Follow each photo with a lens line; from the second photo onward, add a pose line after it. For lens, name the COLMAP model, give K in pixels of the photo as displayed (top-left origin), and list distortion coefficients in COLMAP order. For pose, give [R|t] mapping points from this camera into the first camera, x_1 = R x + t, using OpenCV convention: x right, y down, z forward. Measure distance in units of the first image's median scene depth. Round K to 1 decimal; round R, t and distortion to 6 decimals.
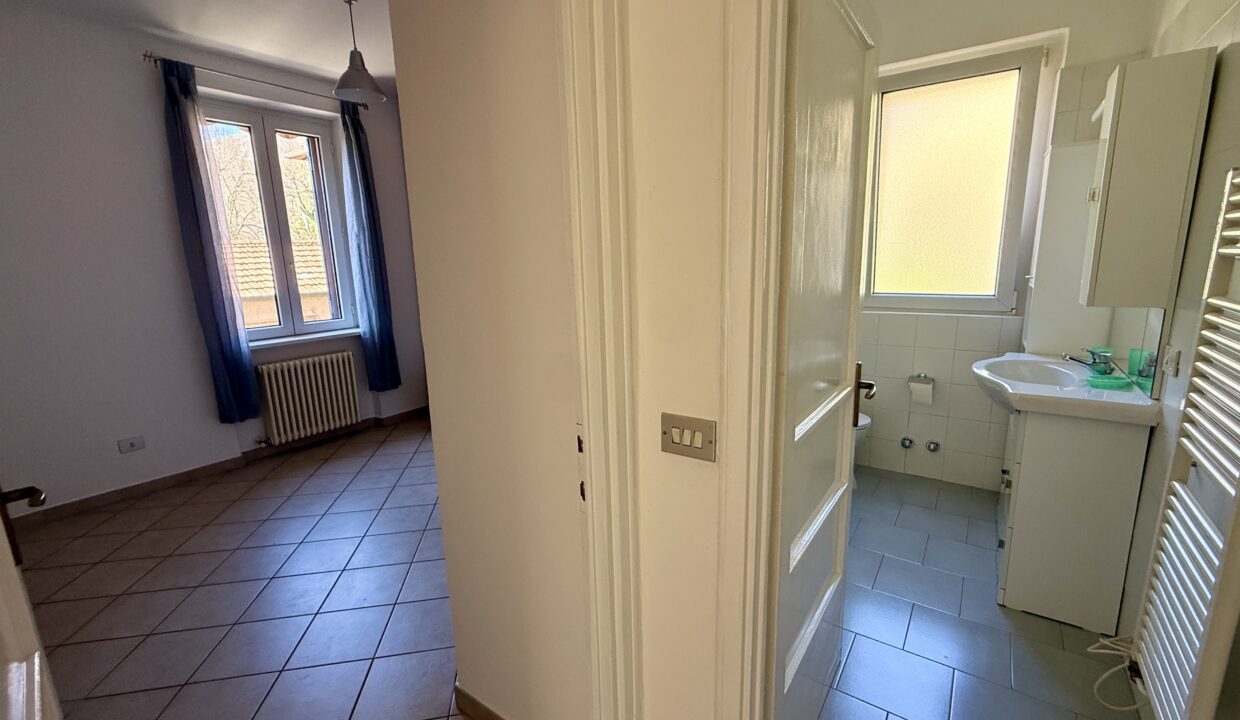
lens RADIAL K [[516.9, 0, 617.2], [0, 516.9, 362.0], [0, 0, 1]] dist [0.001070, 0.000313]
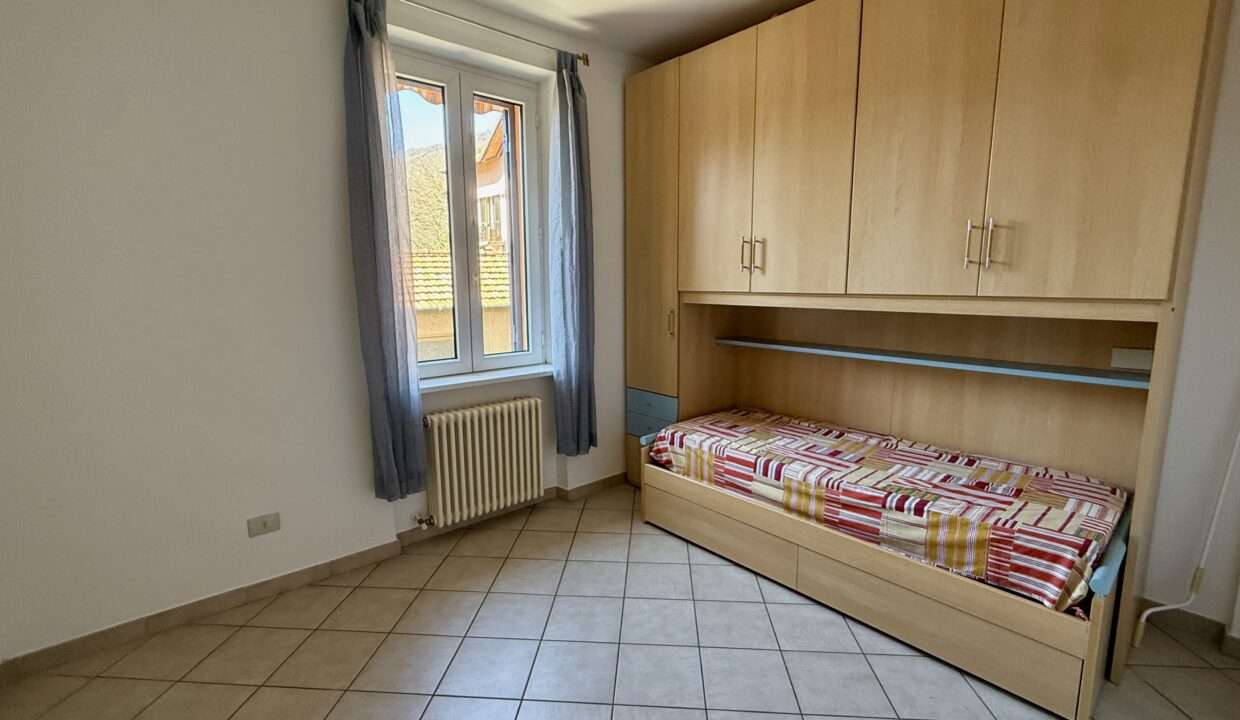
lens RADIAL K [[539.4, 0, 619.1], [0, 539.4, 367.5], [0, 0, 1]] dist [-0.000517, -0.000502]
pose [[0.973112, 0.065488, -0.220827, -0.264722], [-0.072154, 0.997145, -0.022247, -0.059055], [0.218740, 0.037582, 0.975059, 0.314994]]
